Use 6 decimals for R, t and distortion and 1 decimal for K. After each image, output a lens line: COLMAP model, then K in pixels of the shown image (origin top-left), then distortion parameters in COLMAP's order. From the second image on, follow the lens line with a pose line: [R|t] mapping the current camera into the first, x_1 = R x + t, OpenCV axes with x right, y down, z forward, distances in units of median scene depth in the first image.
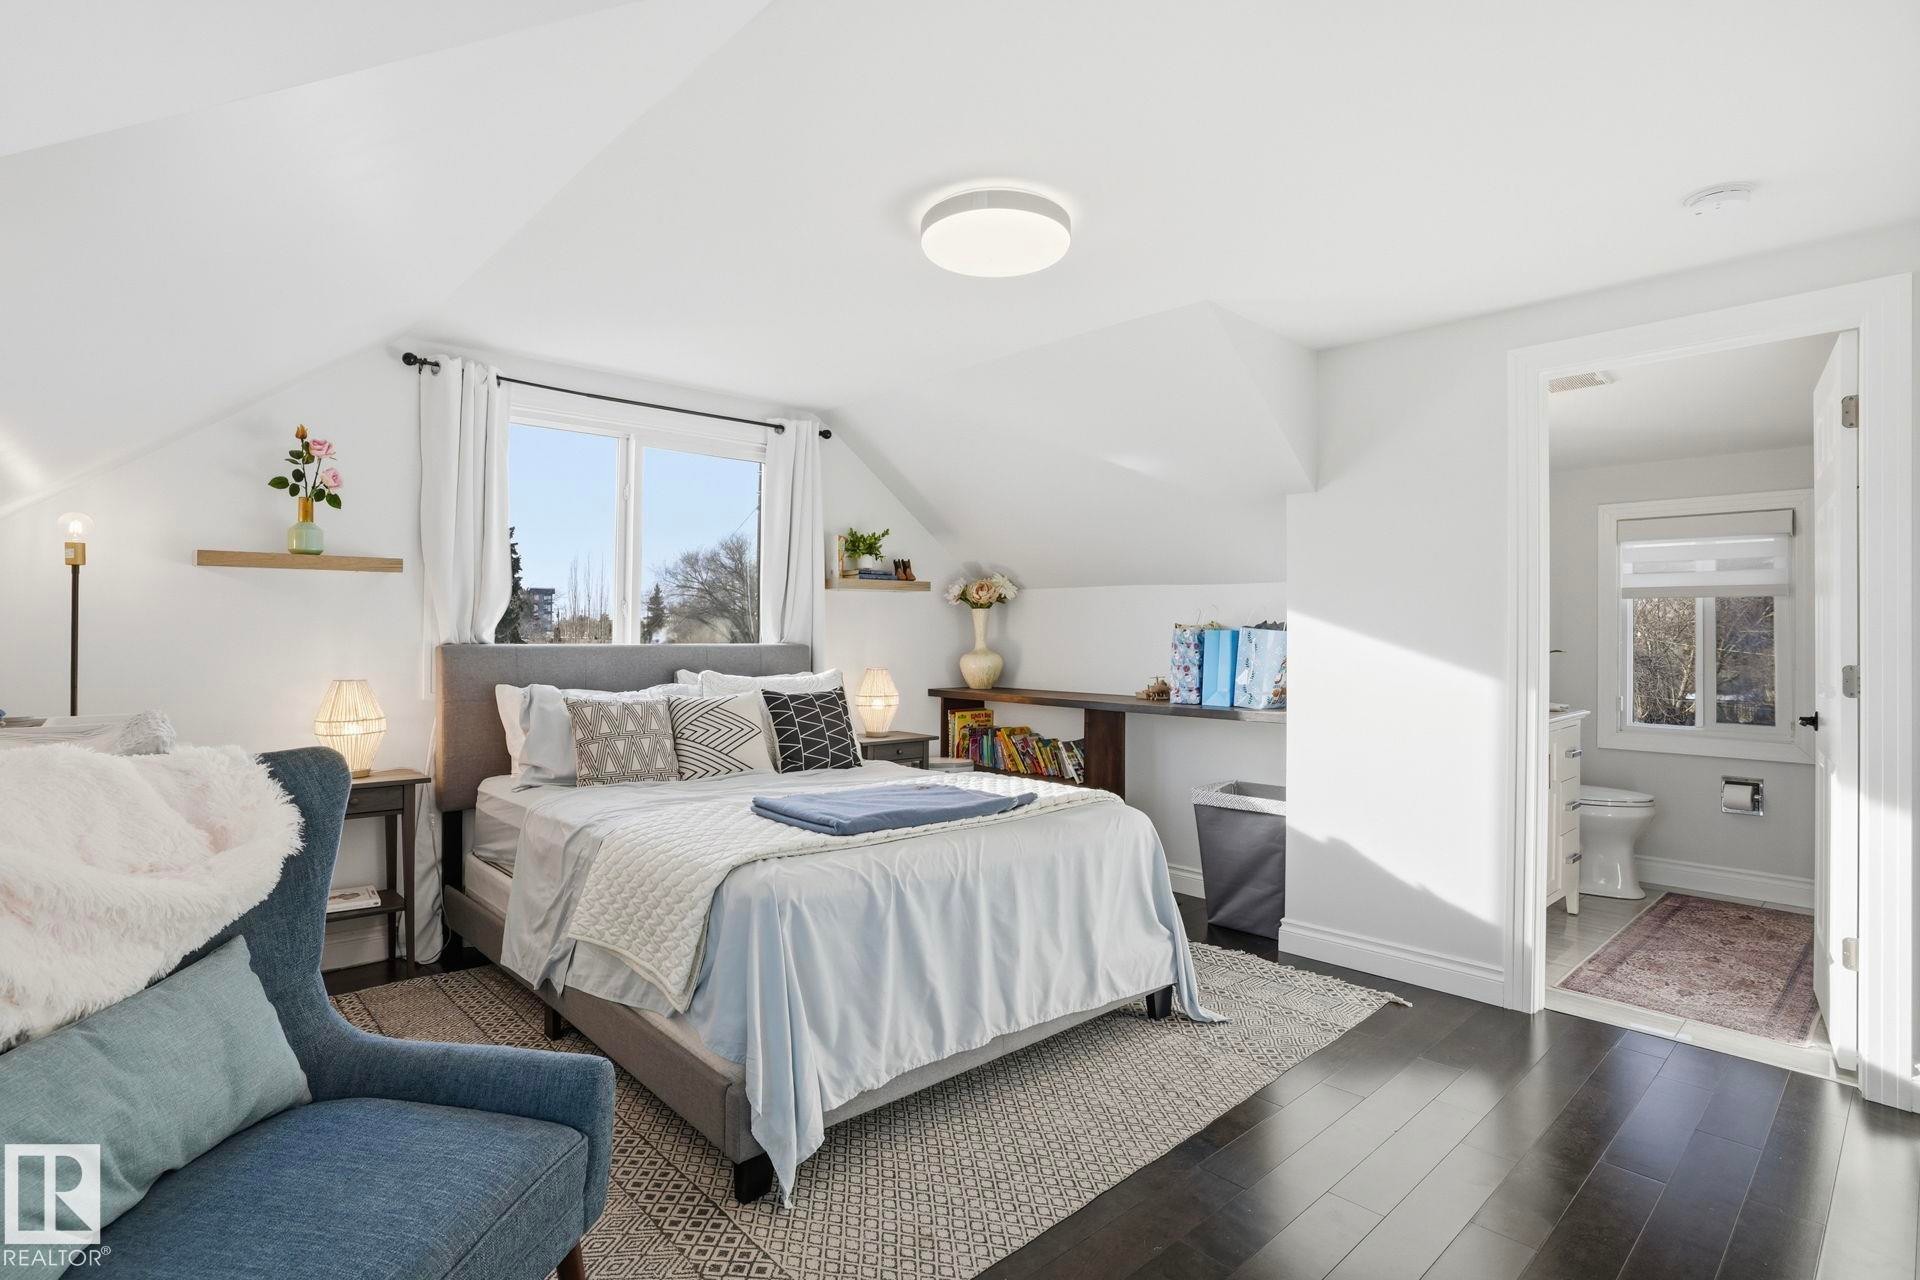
lens RADIAL K [[944.1, 0, 957.2], [0, 944.1, 630.3], [0, 0, 1]] dist [-0.074412, 0.035340]
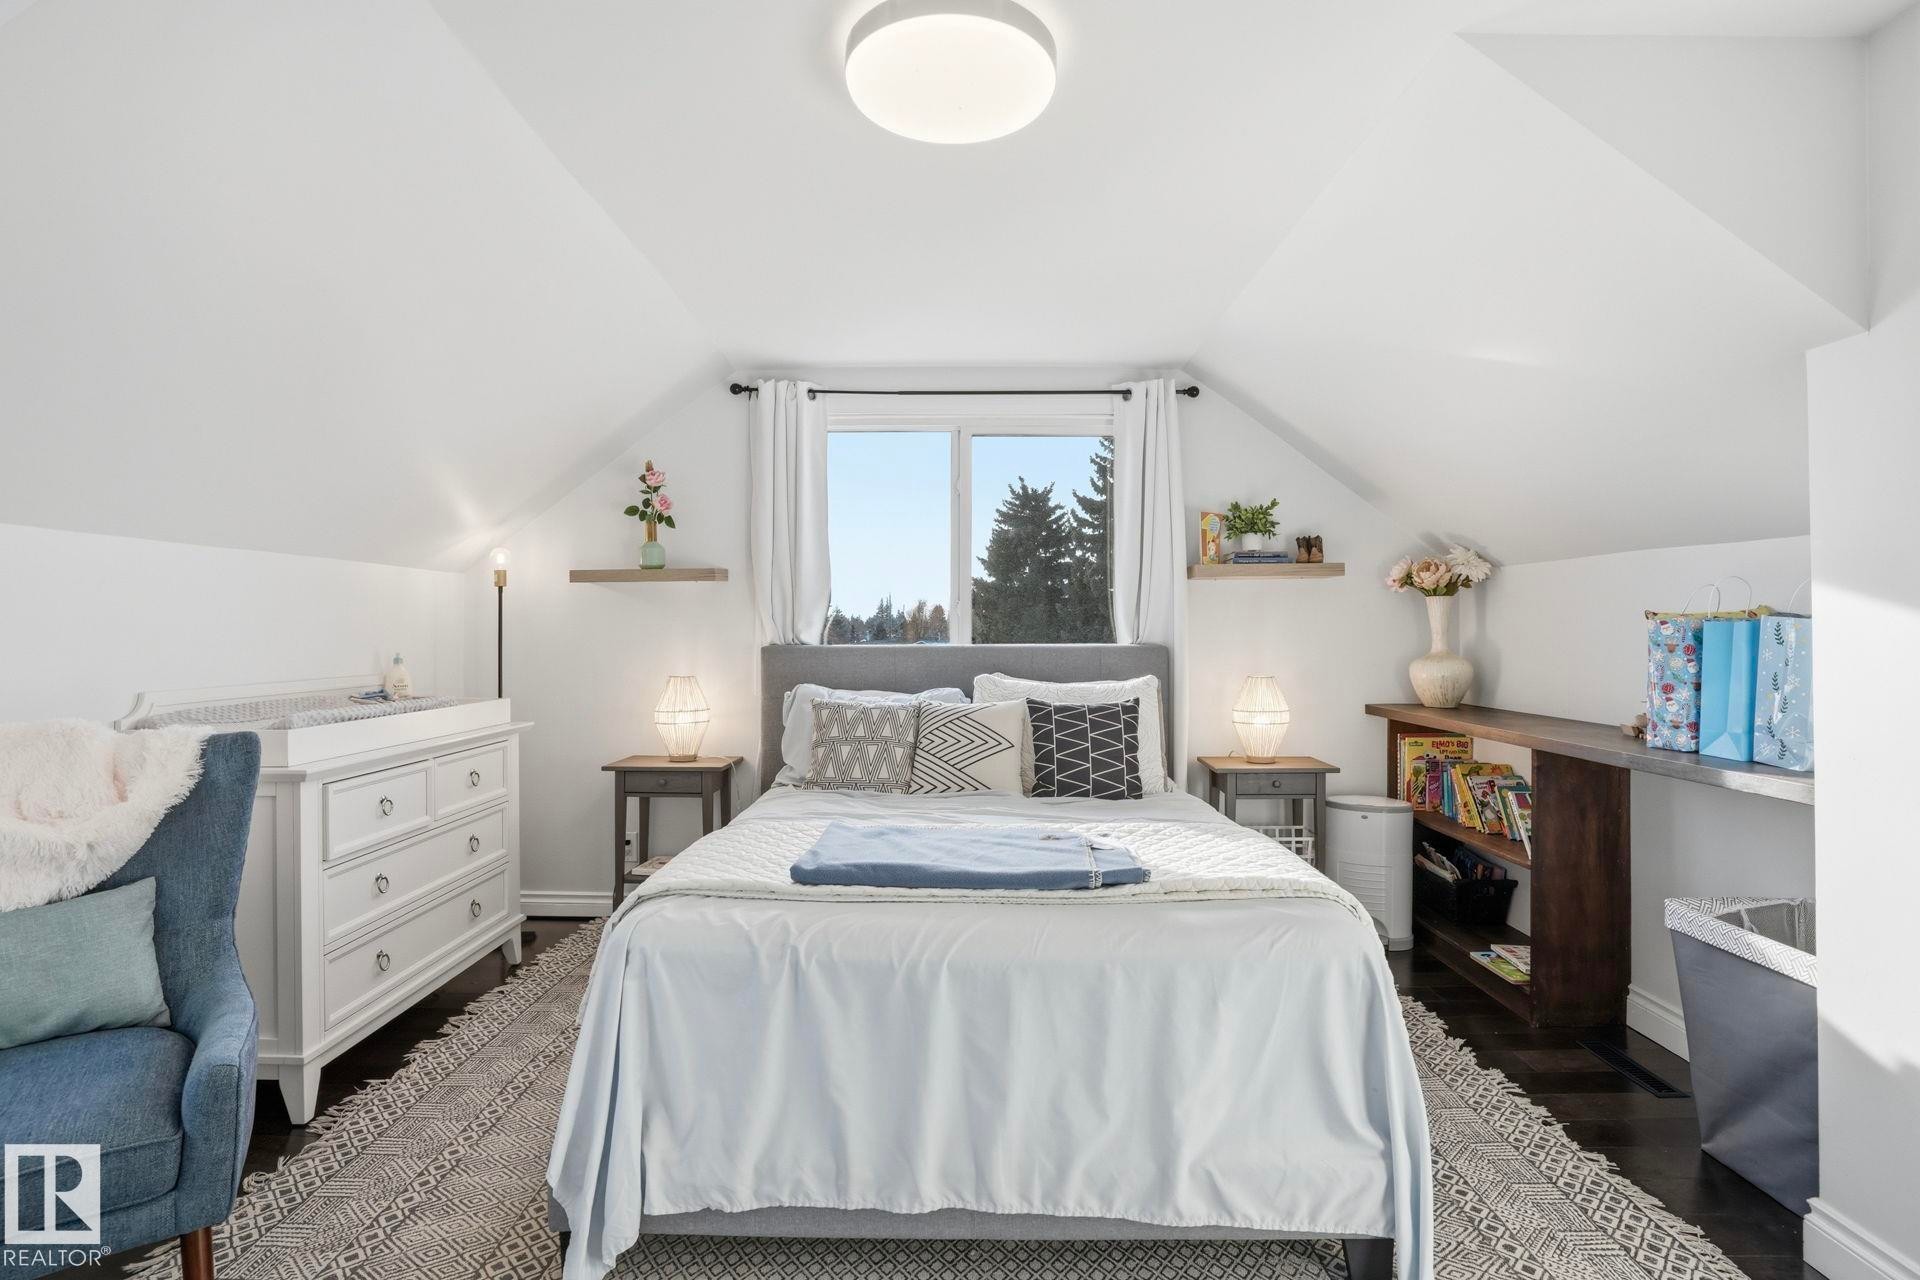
lens RADIAL K [[944.1, 0, 957.2], [0, 944.1, 630.3], [0, 0, 1]] dist [-0.074412, 0.035340]
pose [[0.733385, -0.008898, -0.679756, 0.340915], [0.009060, 0.999953, -0.003315, 0.003042], [0.679753, -0.003727, 0.733431, 0.325650]]
